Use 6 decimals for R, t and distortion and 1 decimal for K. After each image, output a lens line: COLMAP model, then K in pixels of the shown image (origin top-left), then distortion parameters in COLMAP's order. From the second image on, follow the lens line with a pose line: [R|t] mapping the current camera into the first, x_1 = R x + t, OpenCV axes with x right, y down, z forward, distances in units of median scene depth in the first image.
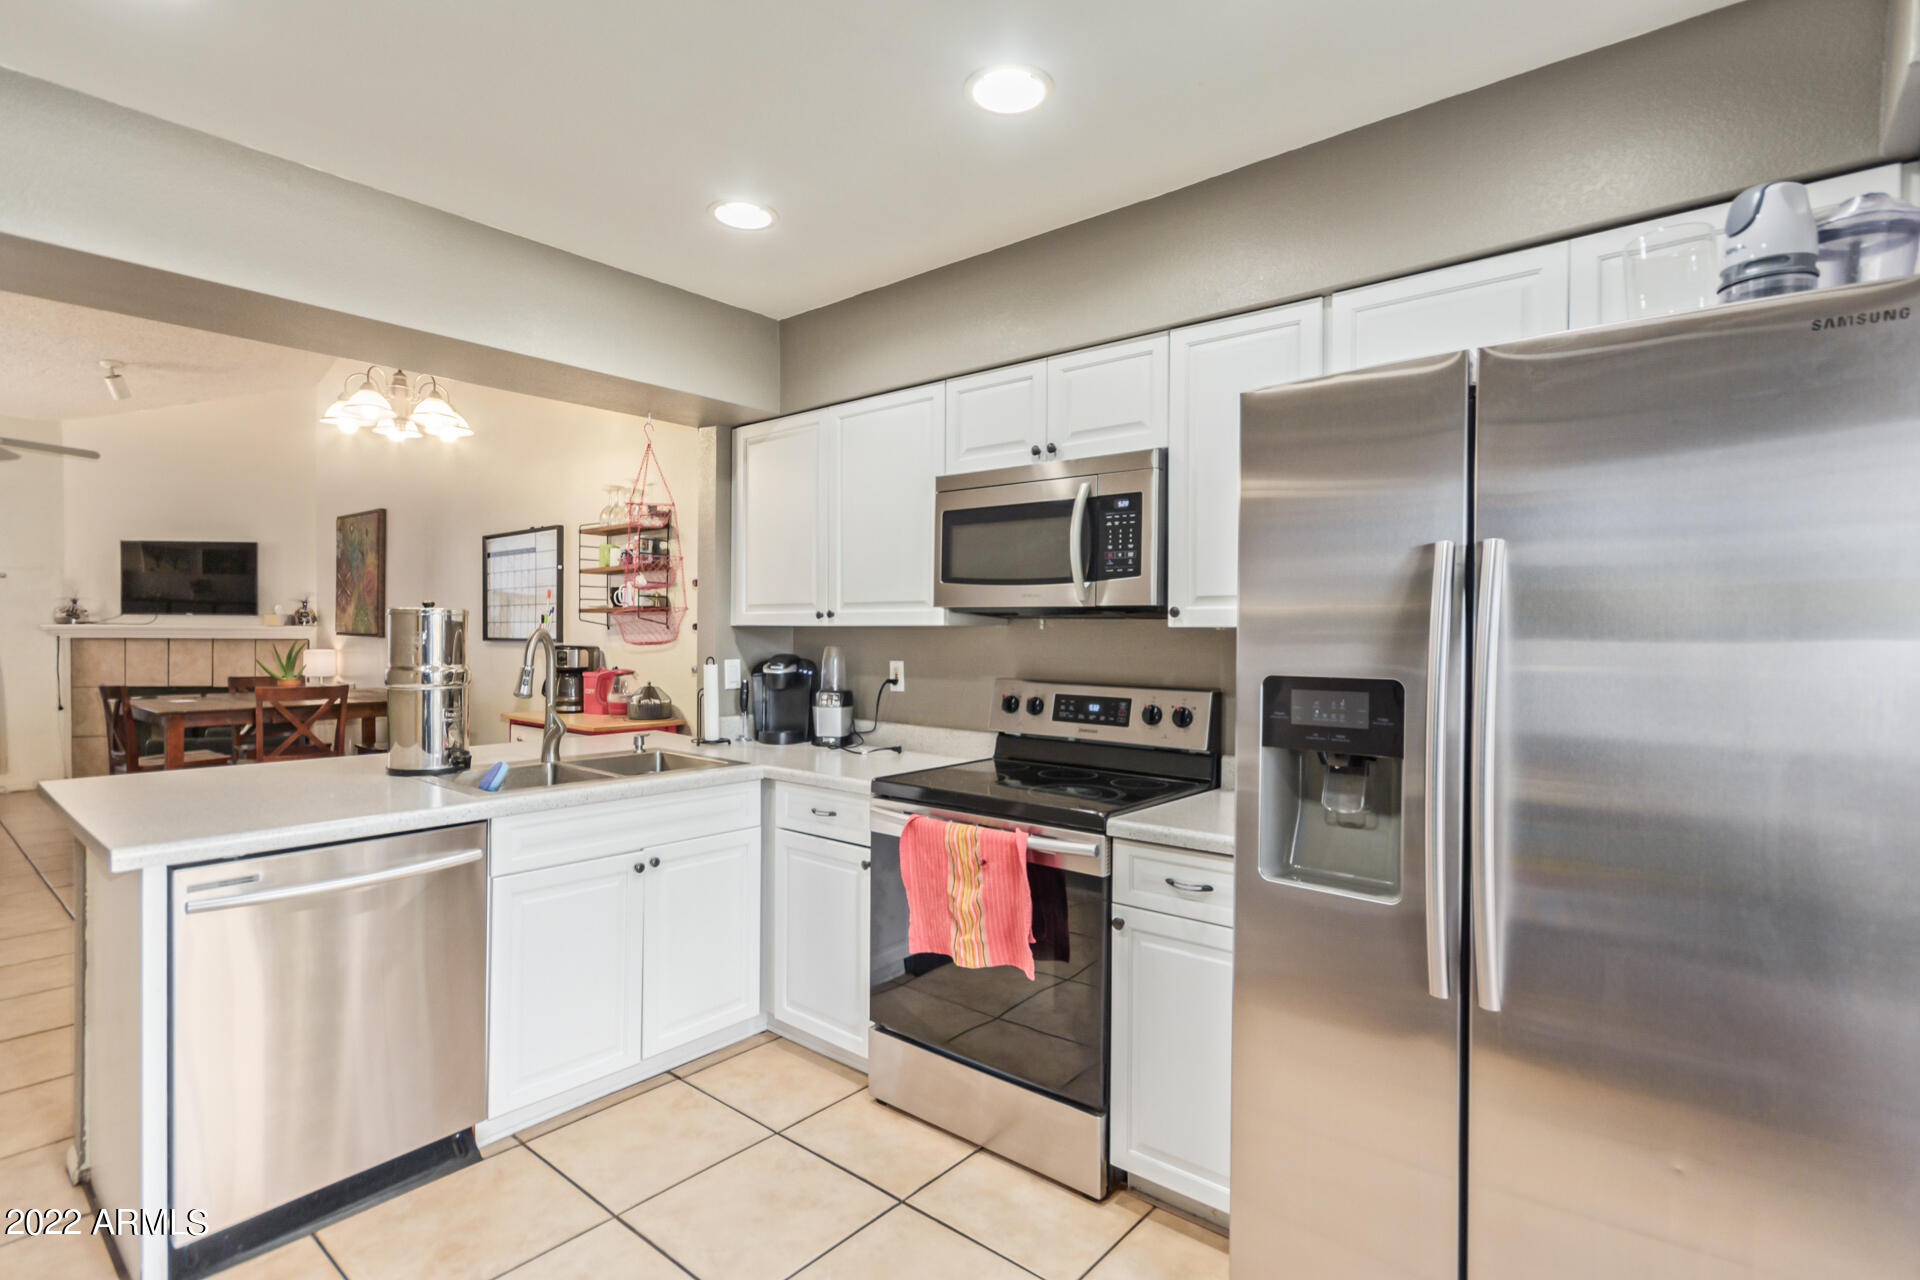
lens RADIAL K [[917.0, 0, 952.5], [0, 917.0, 641.7], [0, 0, 1]] dist [0.008329, -0.000304]
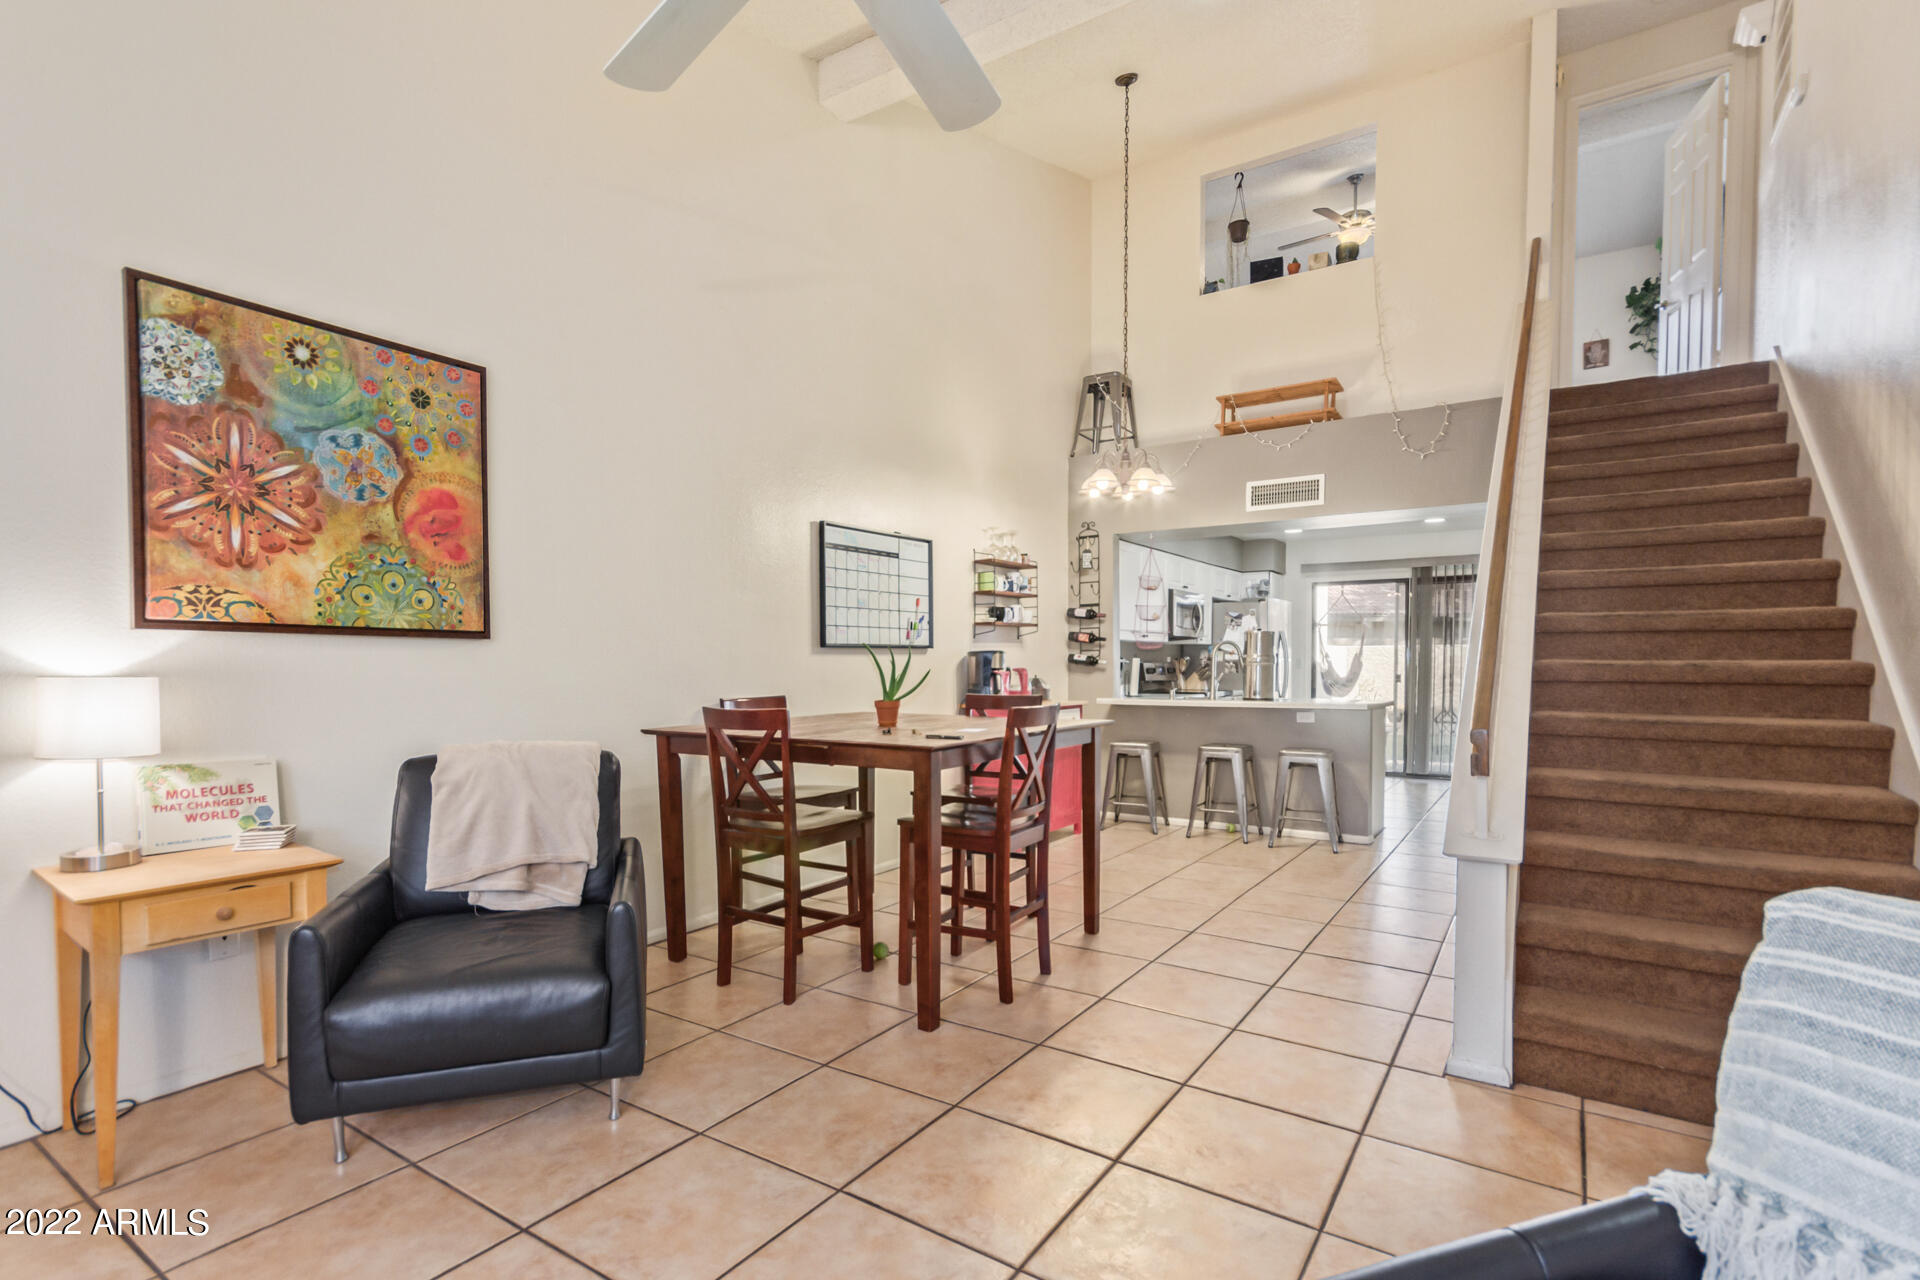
lens RADIAL K [[917.0, 0, 963.9], [0, 917.0, 685.5], [0, 0, 1]] dist [0.008329, -0.000304]
pose [[-0.106956, -0.030593, 0.993793, -1.009598], [0.010974, 0.999429, 0.031948, 0.006001], [-0.994203, 0.014322, -0.106560, 0.723793]]
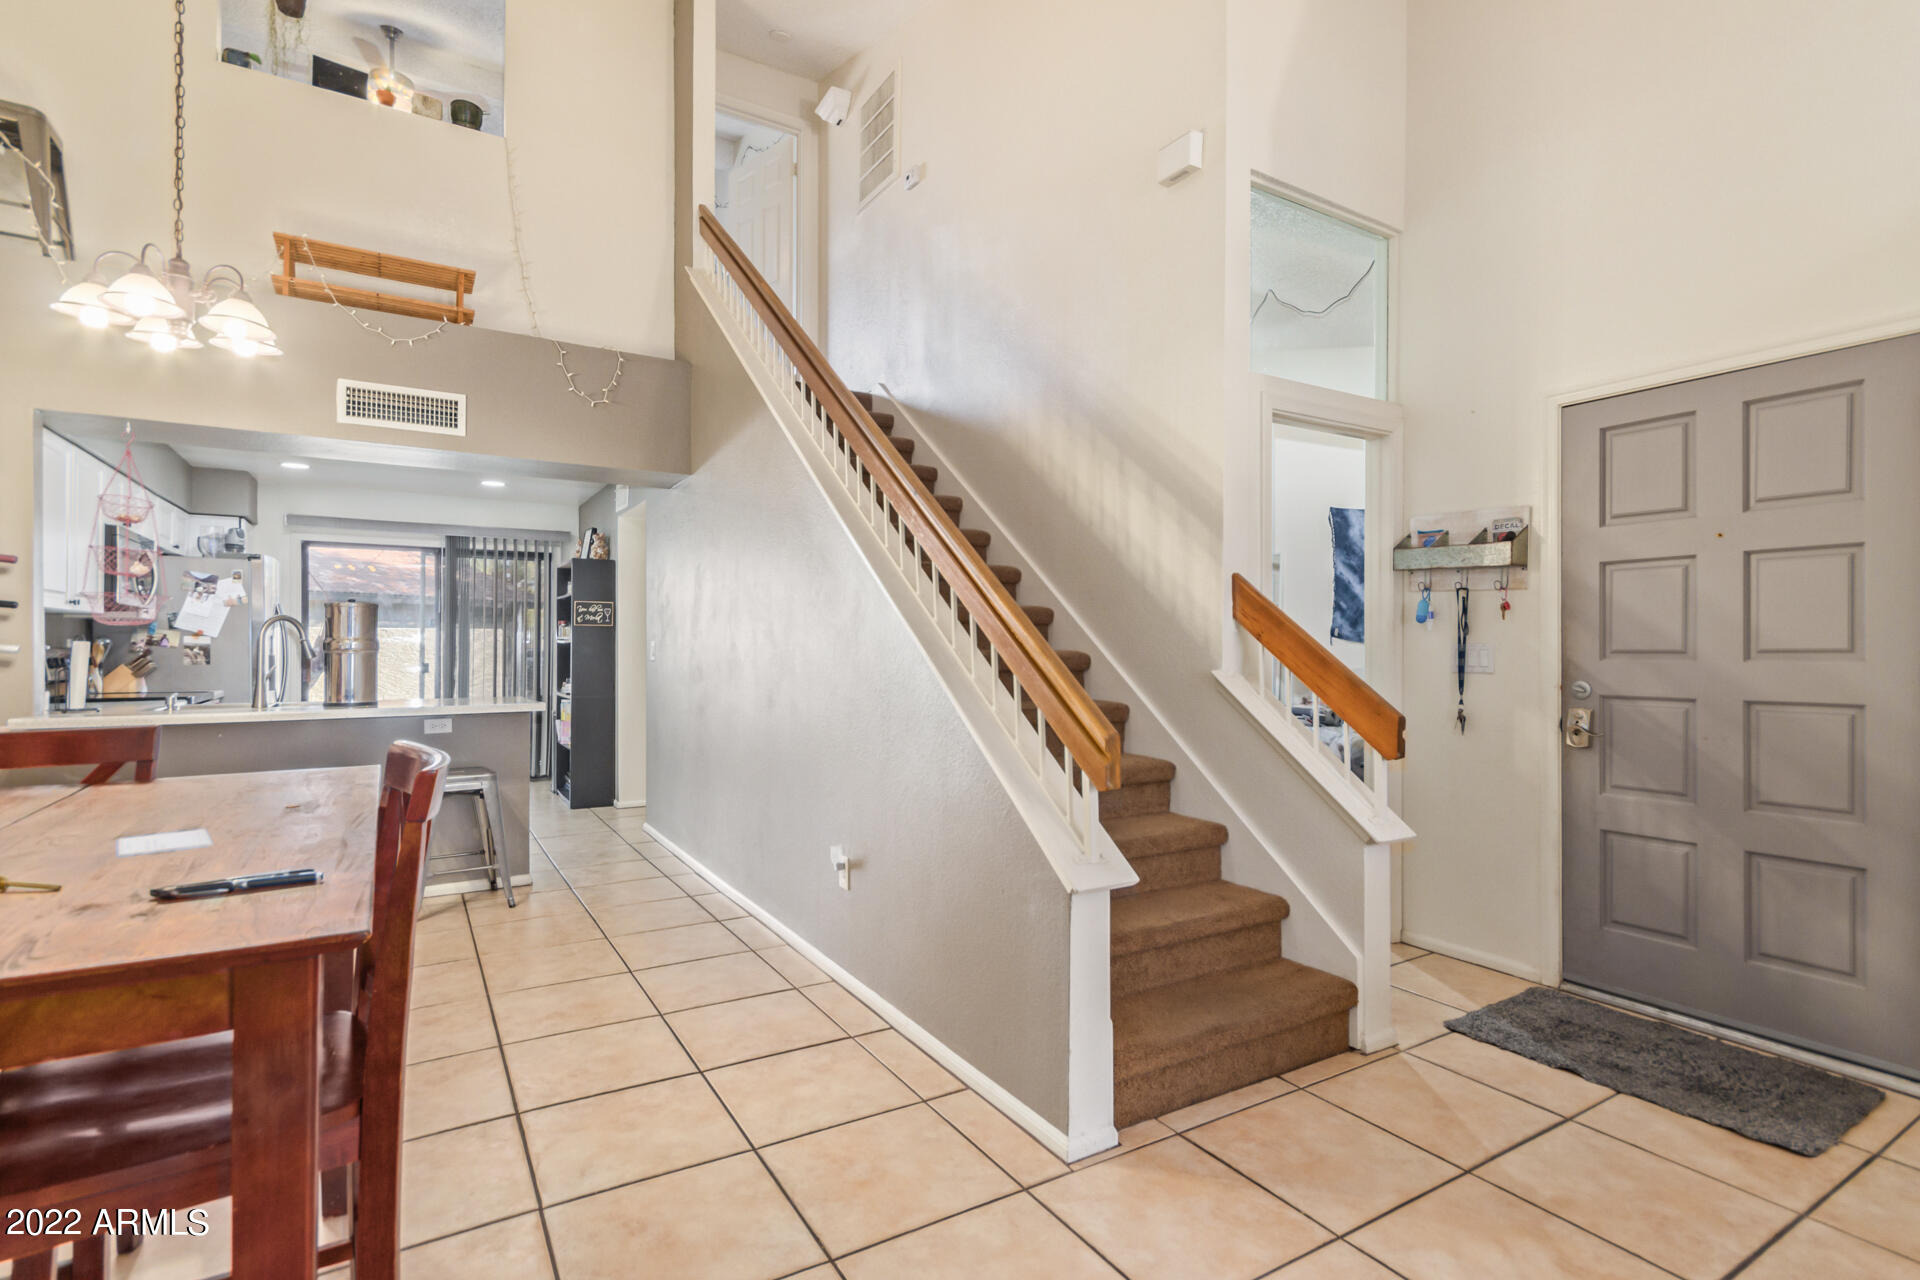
lens RADIAL K [[917.0, 0, 975.0], [0, 917.0, 644.5], [0, 0, 1]] dist [0.008329, -0.000304]
pose [[-0.948403, -0.007205, 0.316986, -0.738598], [-0.005119, 0.999959, 0.007413, 0.005395], [-0.317027, 0.005408, -0.948401, 0.784394]]
